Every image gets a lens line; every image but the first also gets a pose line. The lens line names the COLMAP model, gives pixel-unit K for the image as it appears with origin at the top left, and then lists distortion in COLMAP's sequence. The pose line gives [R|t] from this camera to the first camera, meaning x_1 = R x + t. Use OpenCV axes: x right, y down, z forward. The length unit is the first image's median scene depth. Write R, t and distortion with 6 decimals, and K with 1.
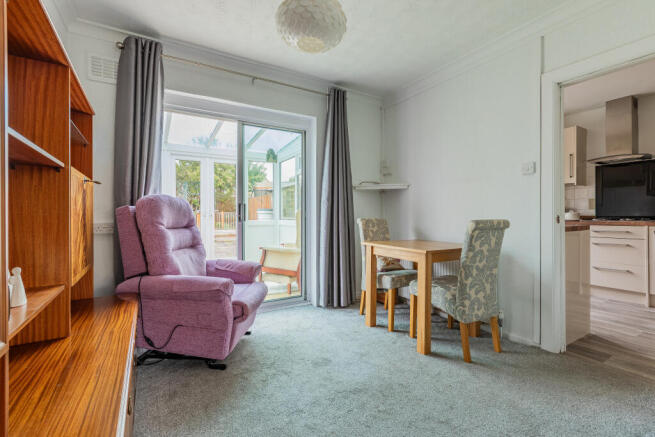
lens RADIAL K [[297.8, 0, 327.5], [0, 297.8, 218.5], [0, 0, 1]] dist [-0.000480, -0.000023]
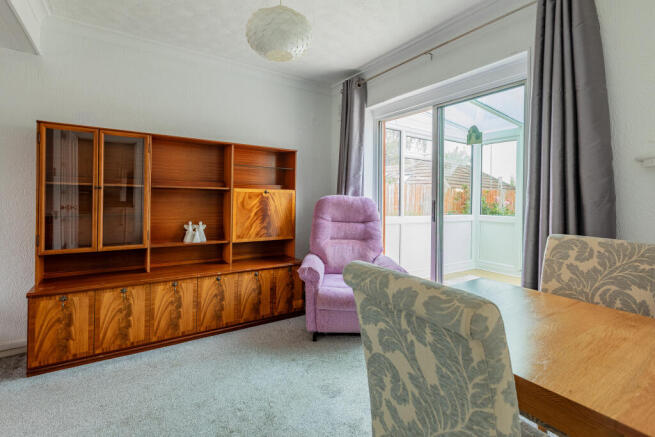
lens RADIAL K [[314.3, 0, 326.2], [0, 314.3, 200.5], [0, 0, 1]] dist [0.000096, -0.000024]
pose [[0.023096, 0.013607, -0.999641, 0.725502], [-0.026094, 0.999575, 0.013003, -0.064462], [0.999393, 0.025785, 0.023441, 0.786097]]
